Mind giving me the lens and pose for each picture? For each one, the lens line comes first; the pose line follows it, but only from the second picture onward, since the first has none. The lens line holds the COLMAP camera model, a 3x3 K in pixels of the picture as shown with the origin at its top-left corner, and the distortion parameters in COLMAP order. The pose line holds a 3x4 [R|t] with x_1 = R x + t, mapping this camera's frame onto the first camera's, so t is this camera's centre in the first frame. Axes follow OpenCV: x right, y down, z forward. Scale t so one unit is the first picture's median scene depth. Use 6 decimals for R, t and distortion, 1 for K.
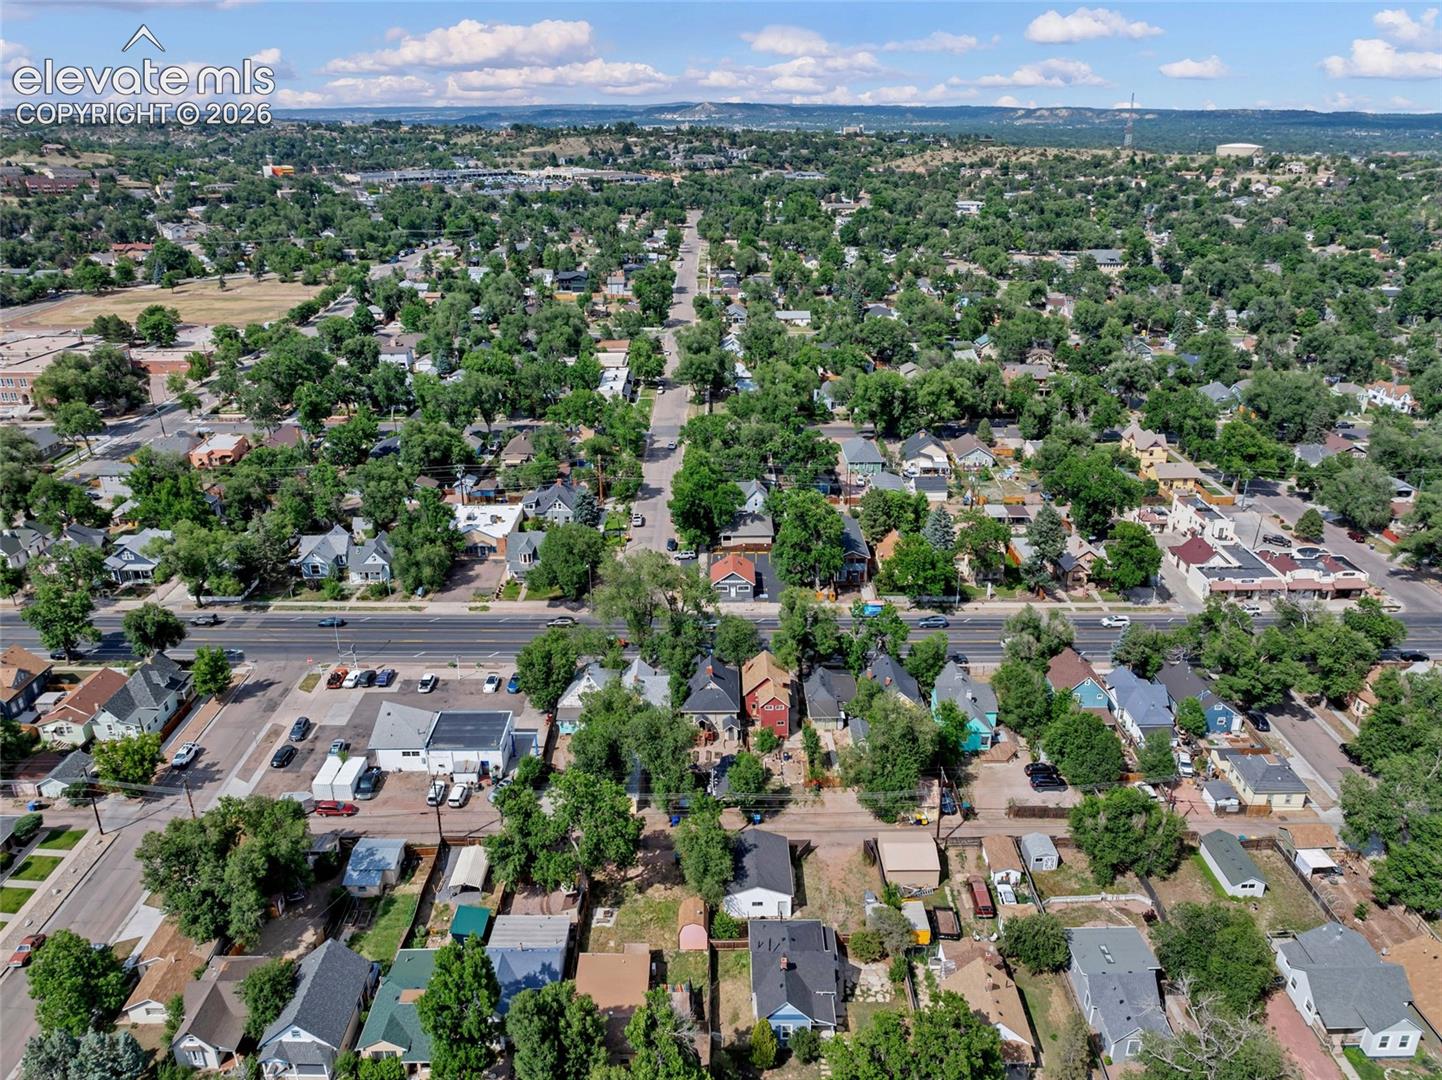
lens RADIAL K [[1017.7, 0, 721.0], [0, 1017.7, 540.0], [0, 0, 1]] dist [-0.057252, 0.025194]
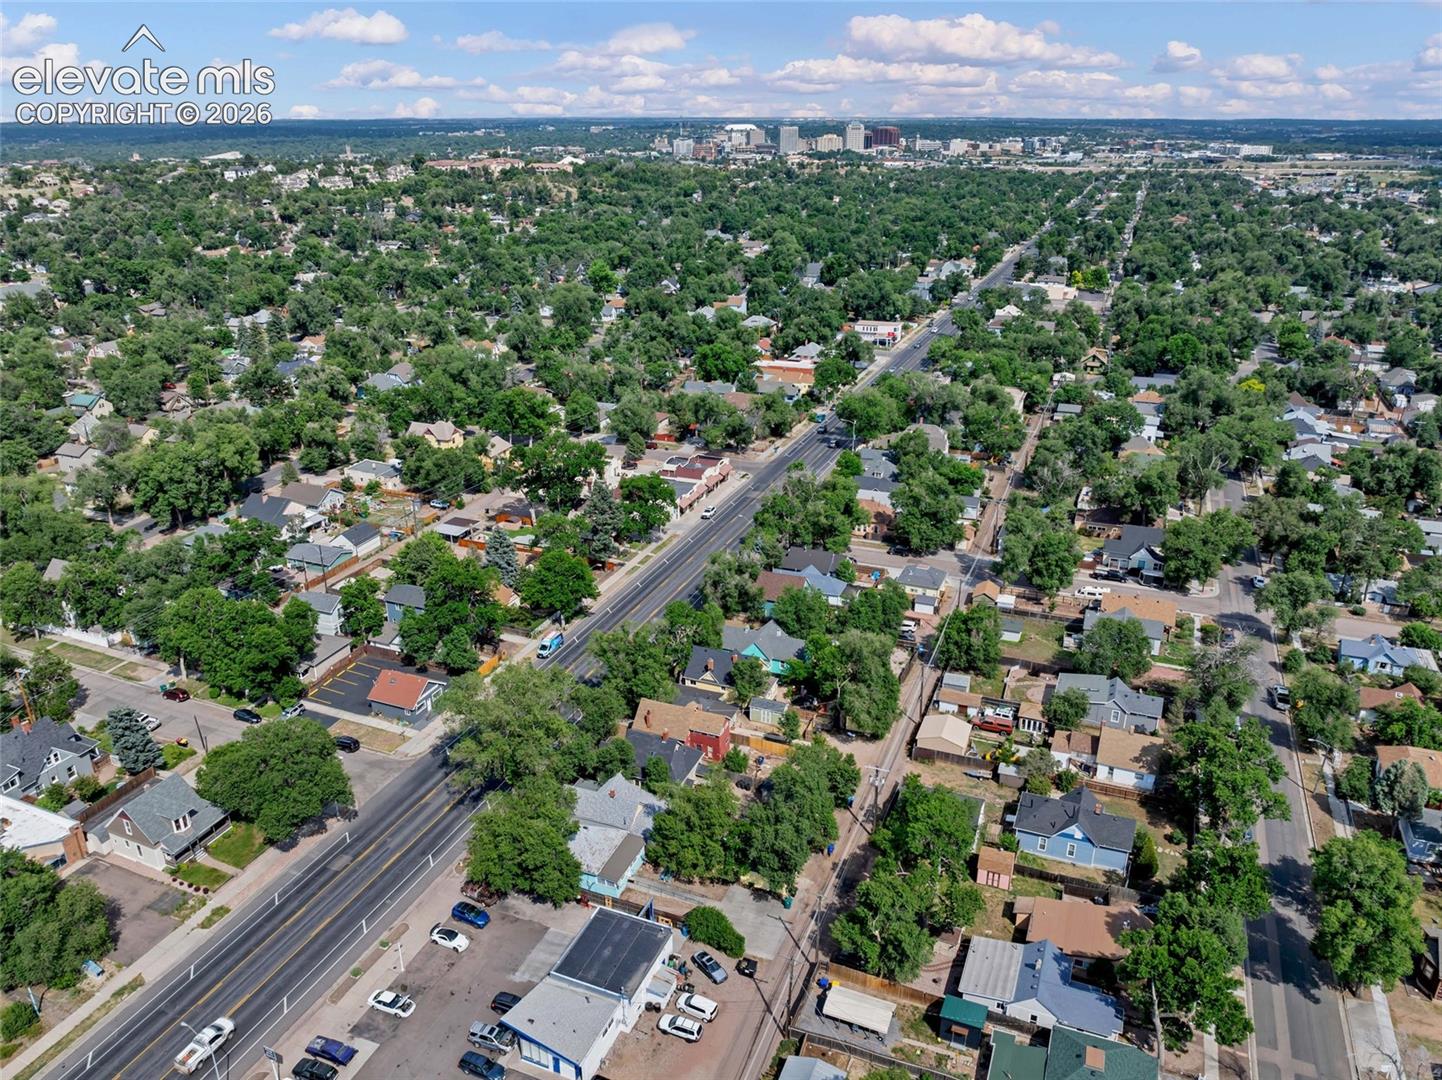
lens RADIAL K [[1017.7, 0, 721.0], [0, 1017.7, 540.0], [0, 0, 1]] dist [-0.057252, 0.025194]
pose [[0.404268, -0.357533, 0.841866, -0.654041], [0.364706, 0.907108, 0.210108, -0.189911], [-0.838783, 0.222094, 0.497109, 0.444695]]
